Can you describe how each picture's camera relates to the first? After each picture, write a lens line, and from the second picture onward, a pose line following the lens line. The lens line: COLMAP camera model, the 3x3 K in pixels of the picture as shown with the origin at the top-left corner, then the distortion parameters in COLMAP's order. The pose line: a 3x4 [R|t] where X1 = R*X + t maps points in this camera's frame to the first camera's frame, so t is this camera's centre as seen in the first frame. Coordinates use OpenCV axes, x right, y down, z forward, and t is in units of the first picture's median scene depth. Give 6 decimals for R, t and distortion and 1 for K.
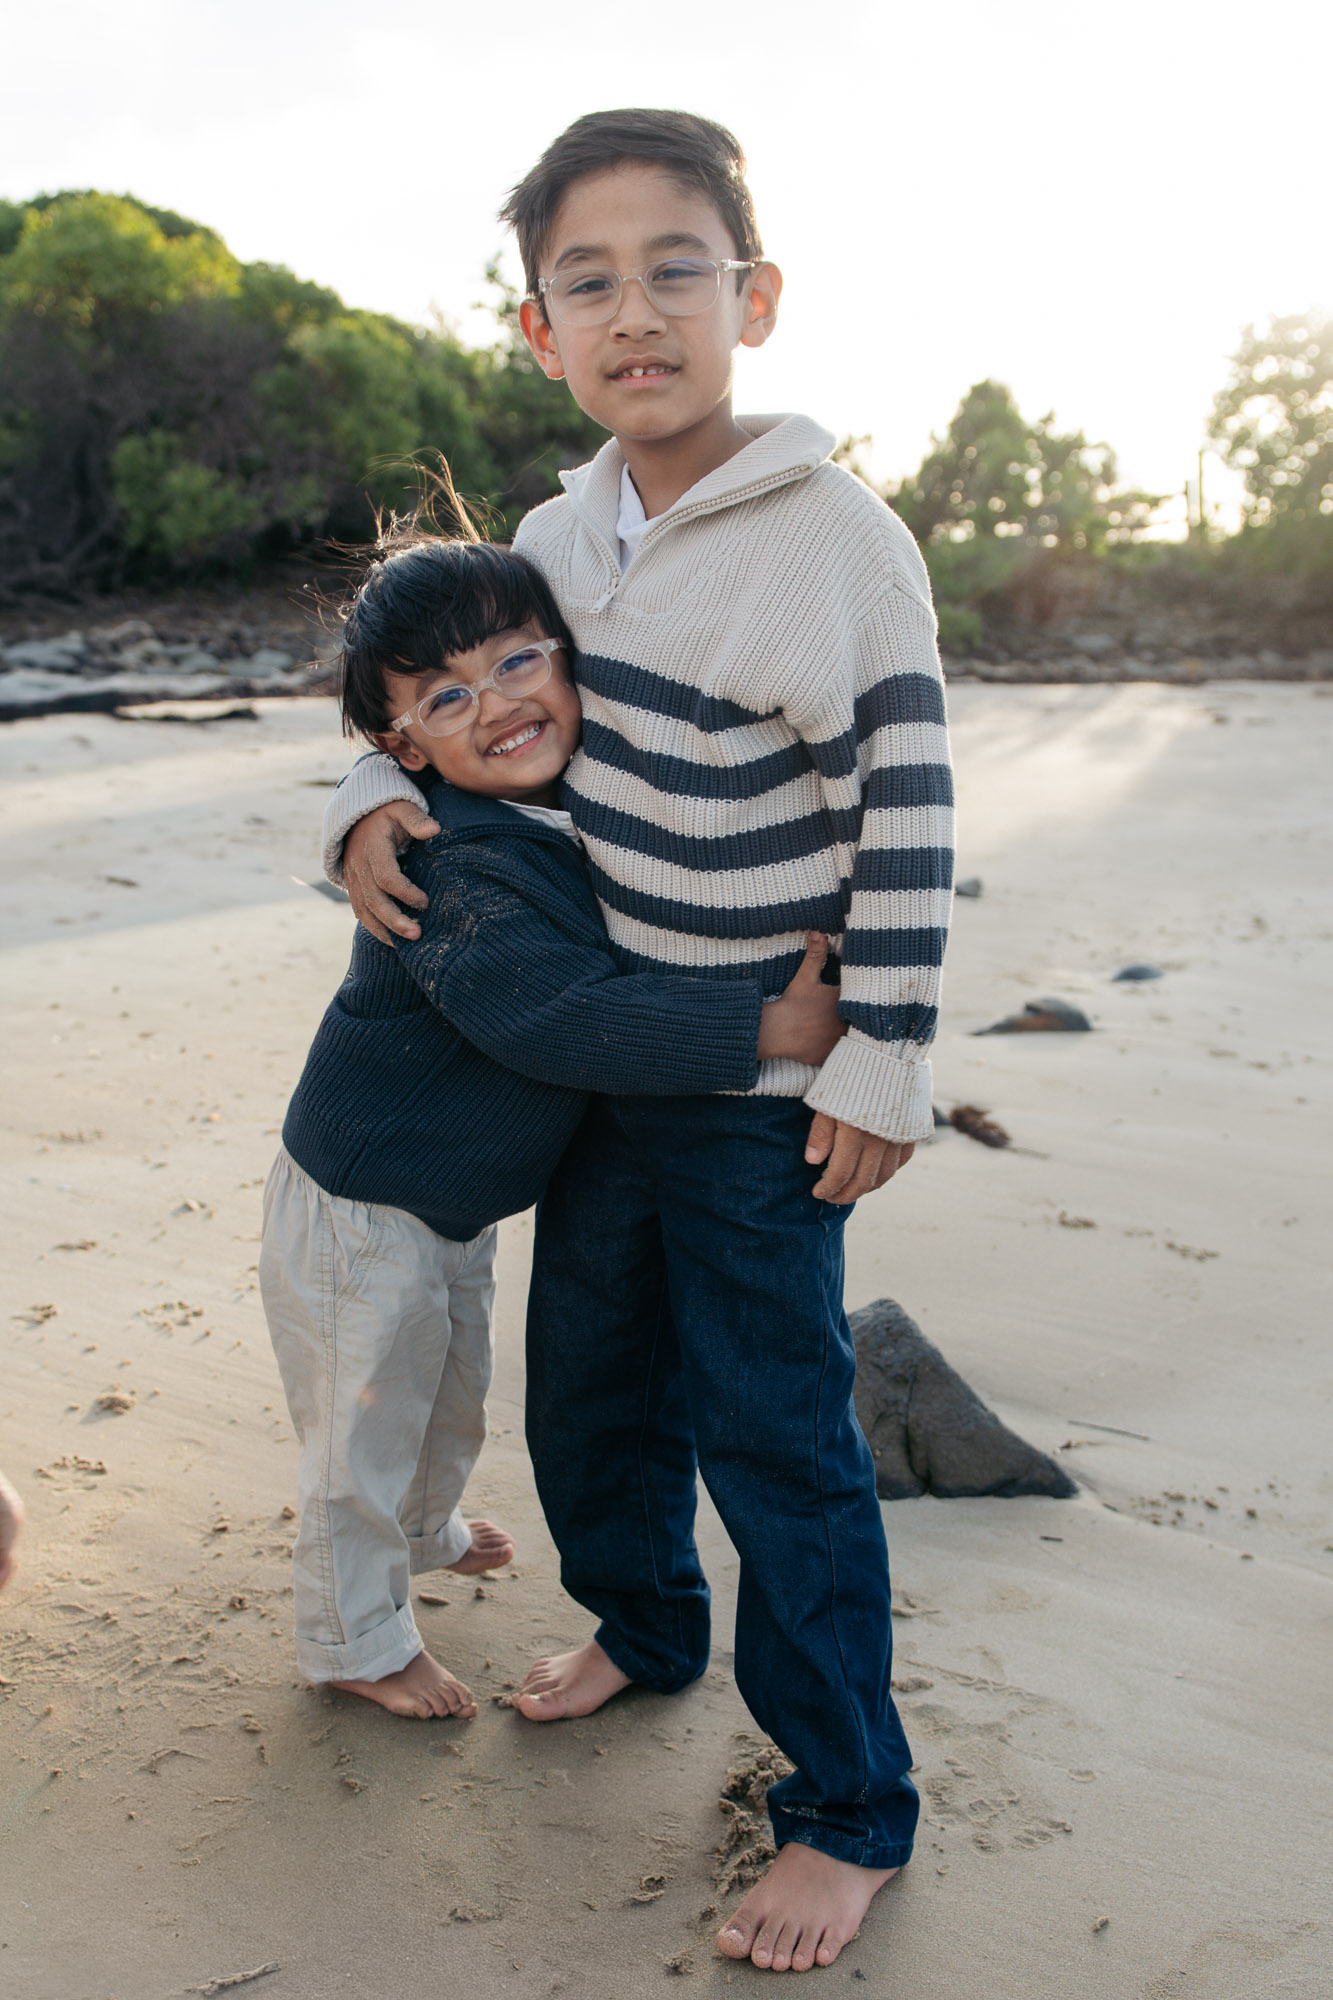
lens RADIAL K [[2179.4, 0, 672.0], [0, 2179.4, 1003.6], [0, 0, 1]] dist [-0.042473, 0.000000]
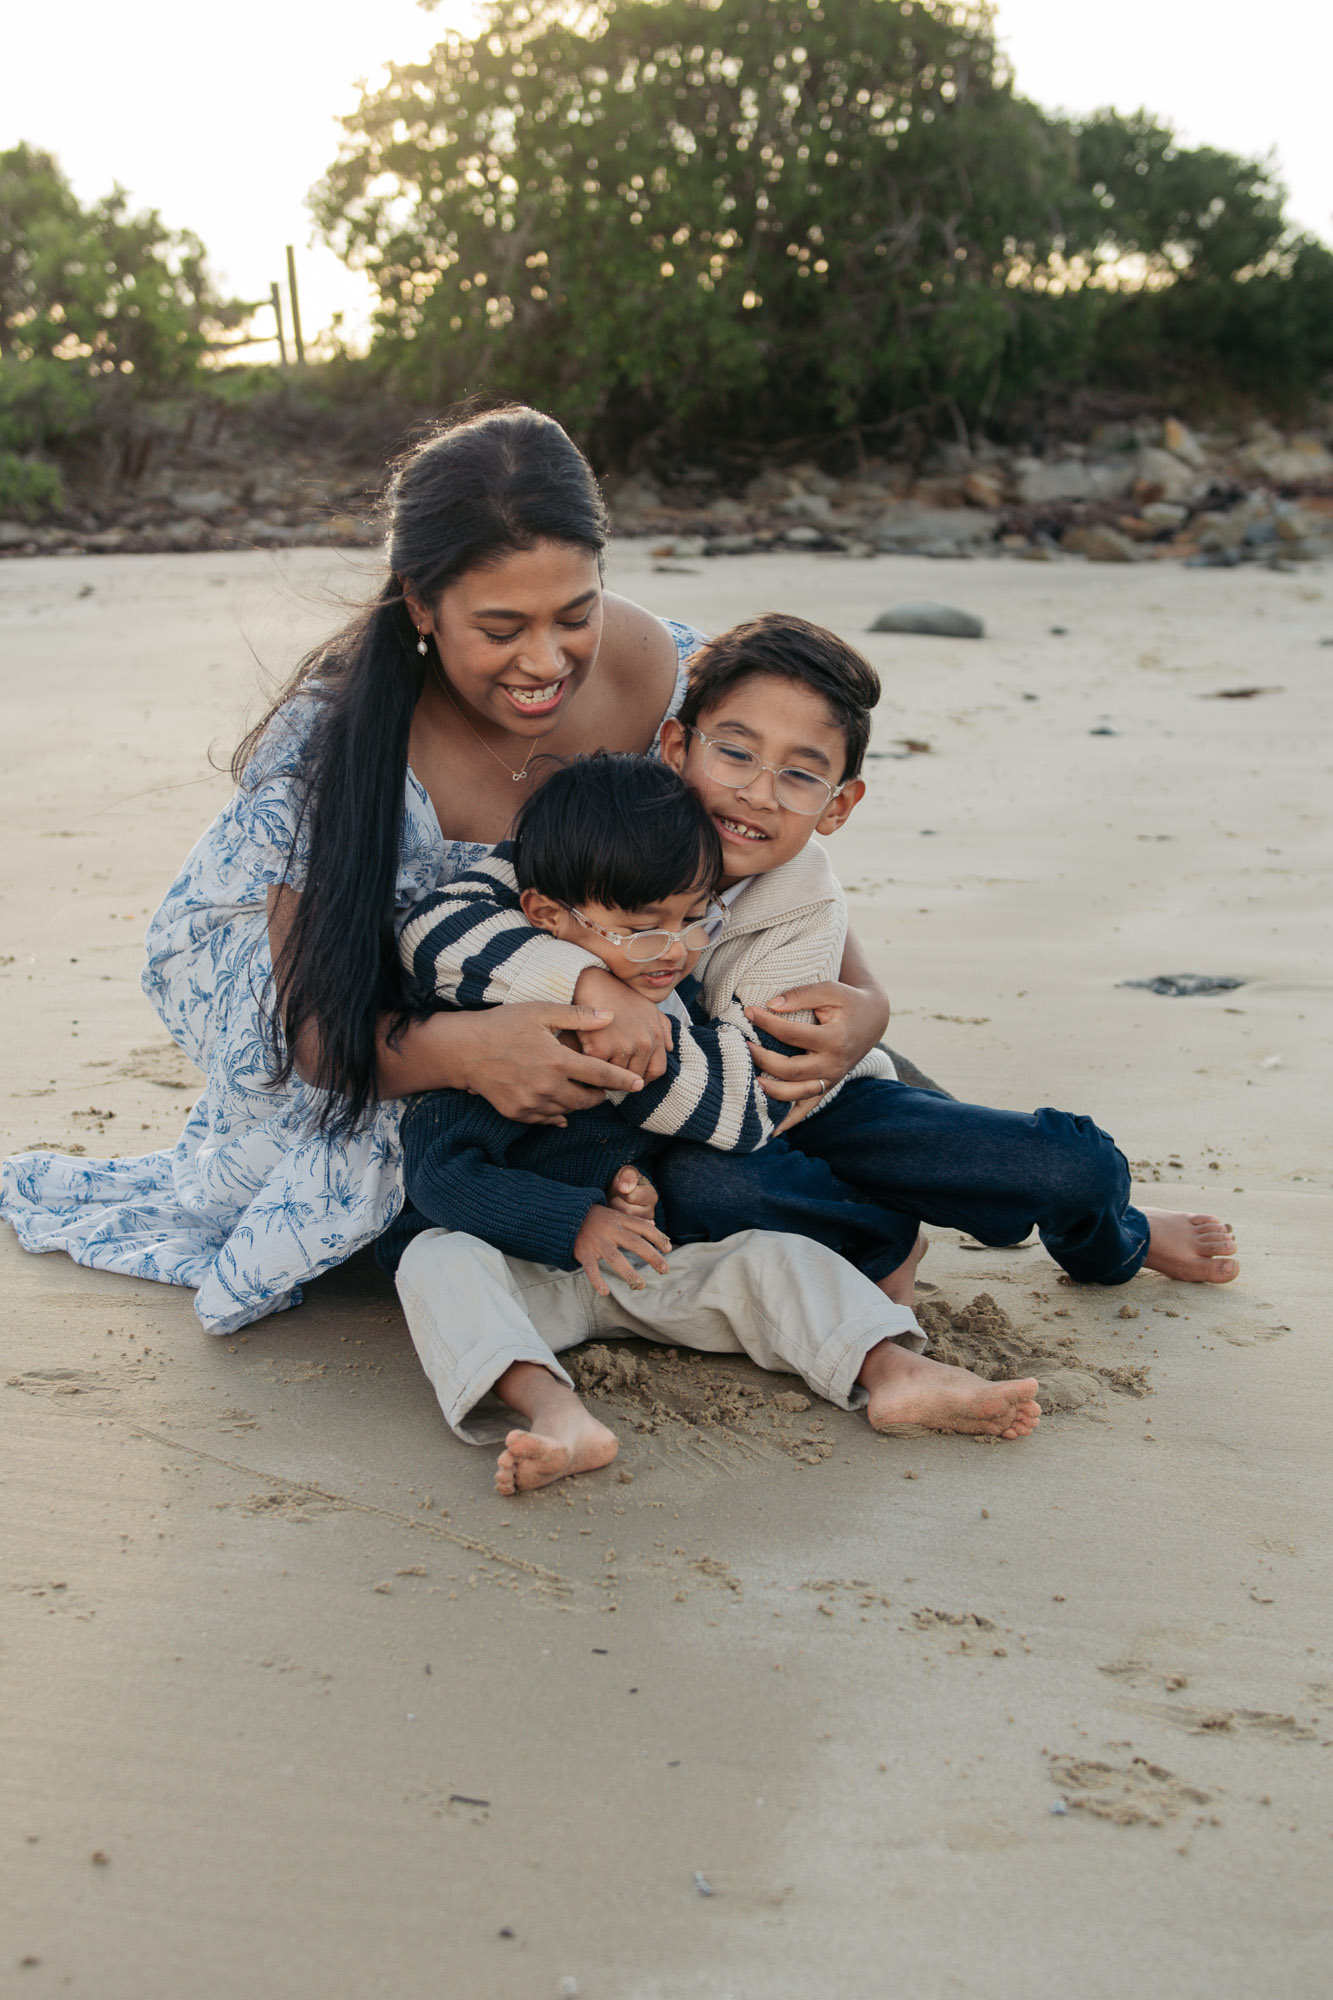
lens RADIAL K [[3092.4, 0, 655.9], [0, 3092.4, 998.8], [0, 0, 1]] dist [0.040583, 0.000000]
pose [[0.924610, -0.090518, 0.370004, -0.291163], [0.095809, 0.995391, 0.004094, 0.061151], [-0.368670, 0.031664, 0.929021, -0.180098]]
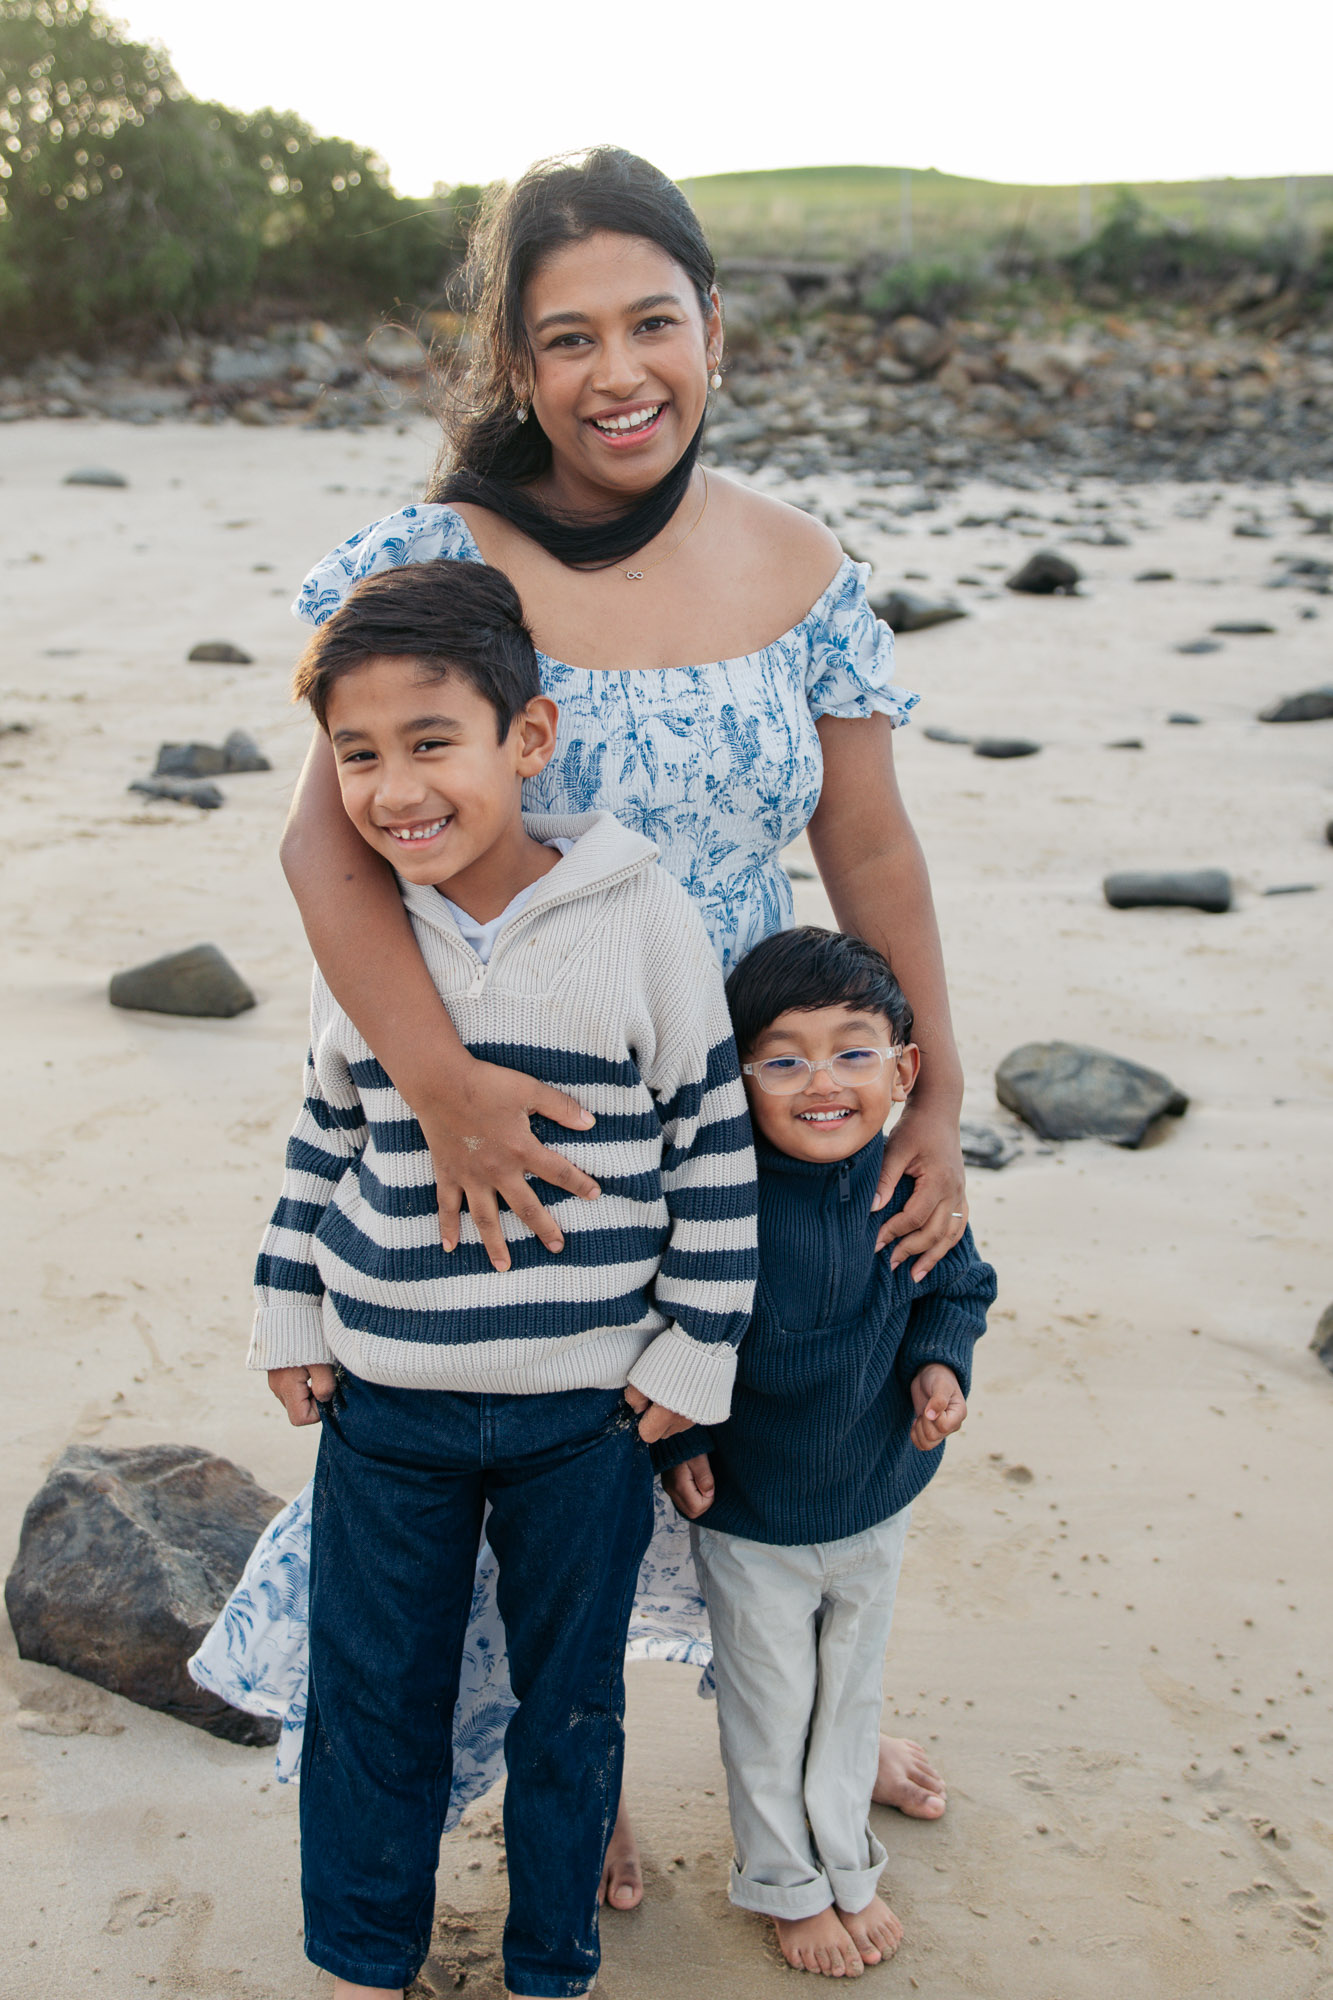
lens RADIAL K [[2406.8, 0, 677.8], [0, 2406.8, 1019.6], [0, 0, 1]] dist [-0.019134, 0.000000]
pose [[0.800898, -0.185330, 0.569399, -0.538042], [0.121265, 0.981395, 0.148861, 0.135003], [-0.586394, -0.050175, 0.808471, -1.214258]]
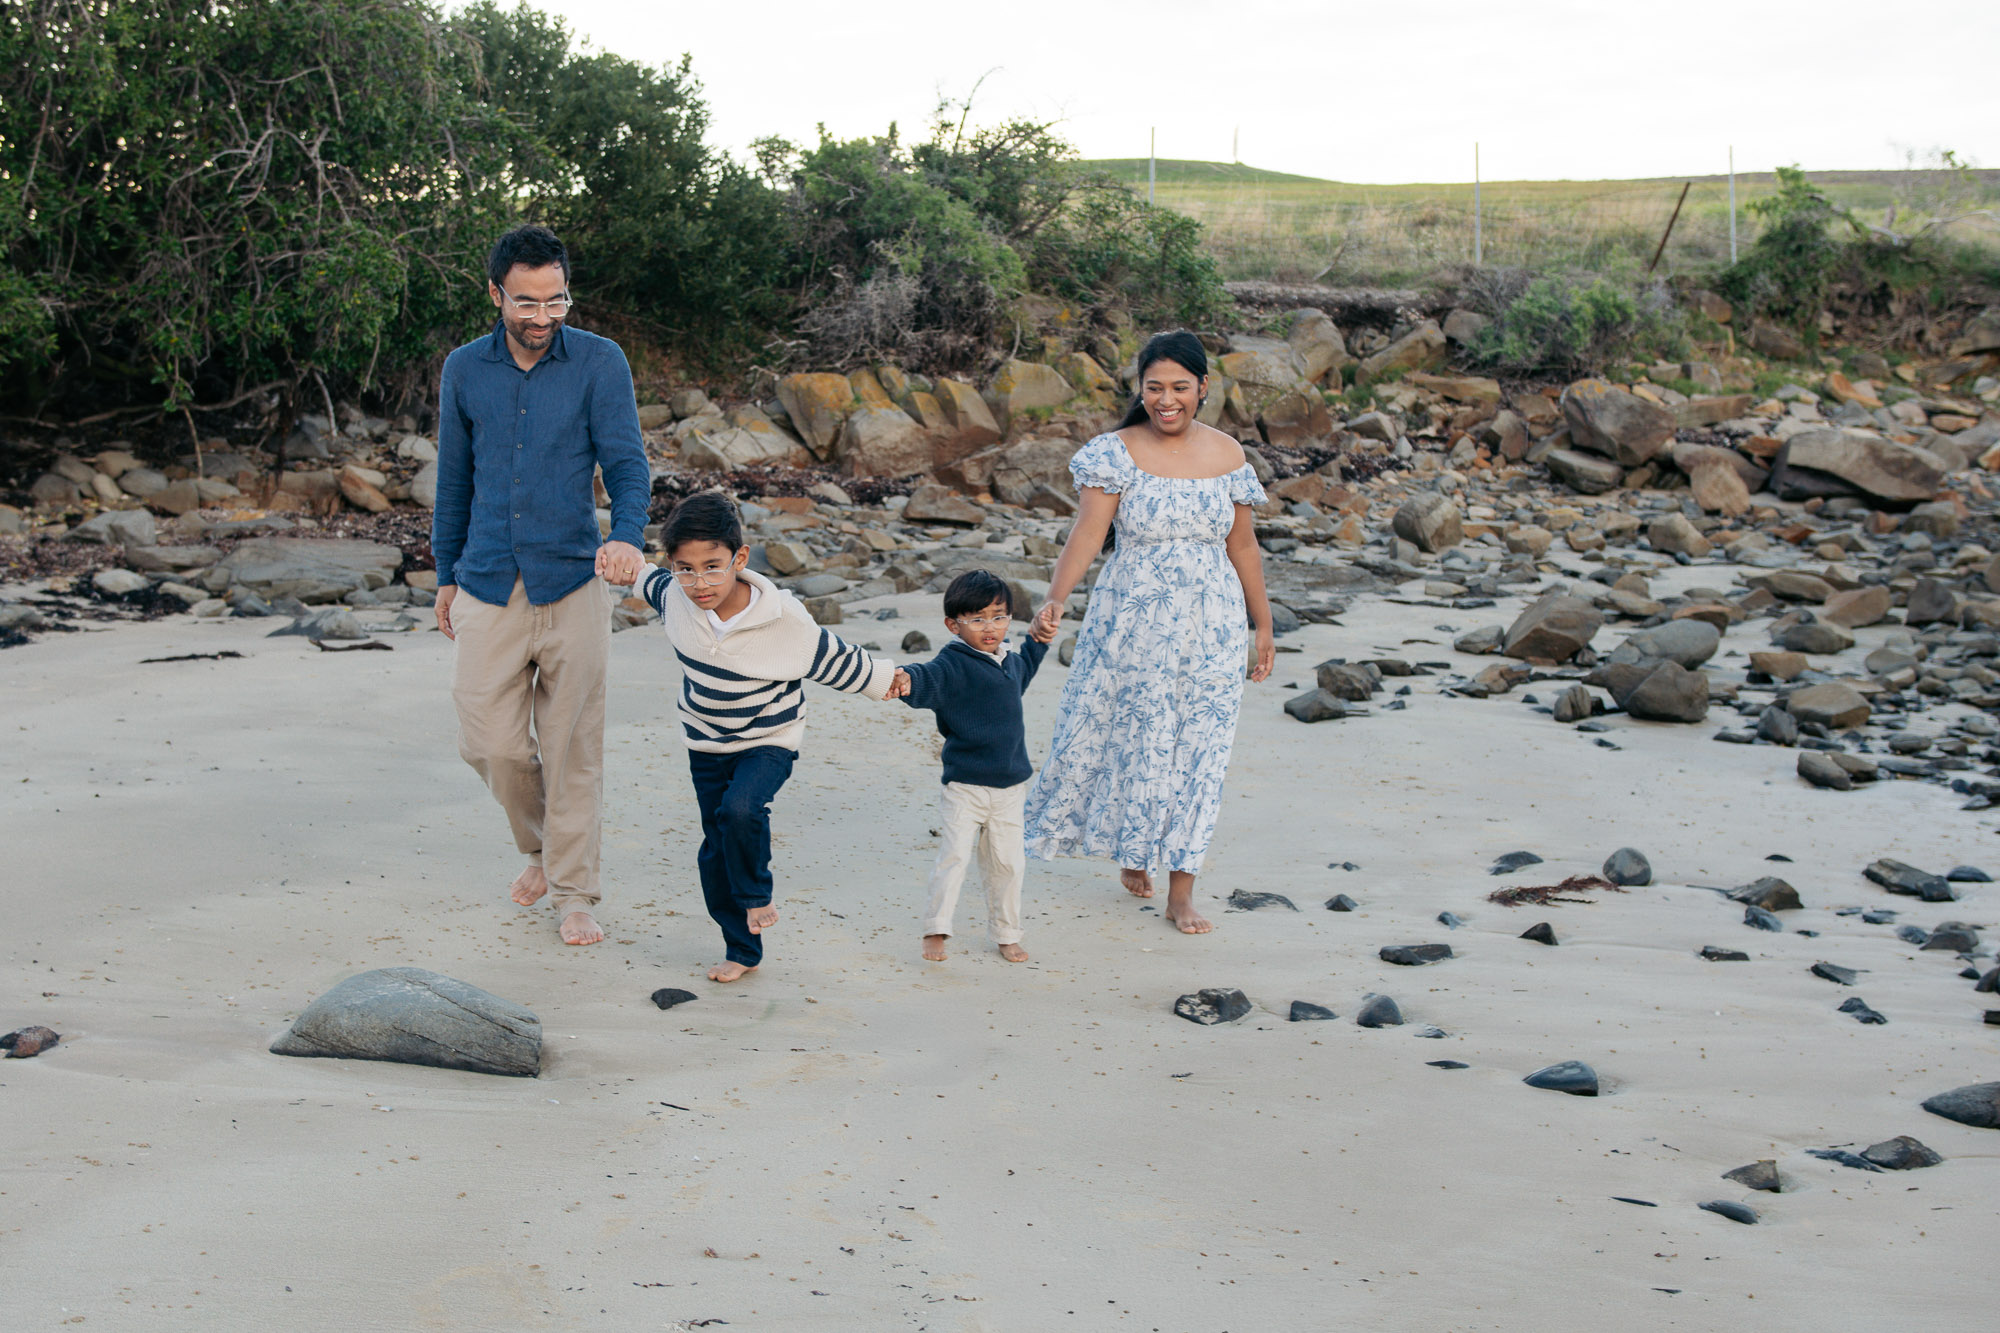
lens RADIAL K [[2837.5, 0, 992.5], [0, 2837.5, 670.0], [0, 0, 1]] dist [0.003013, 0.000000]
pose [[0.739969, -0.091195, 0.666430, 0.321826], [0.131204, 0.991305, -0.010031, -0.305872], [-0.659721, 0.094861, 0.745500, 1.097972]]
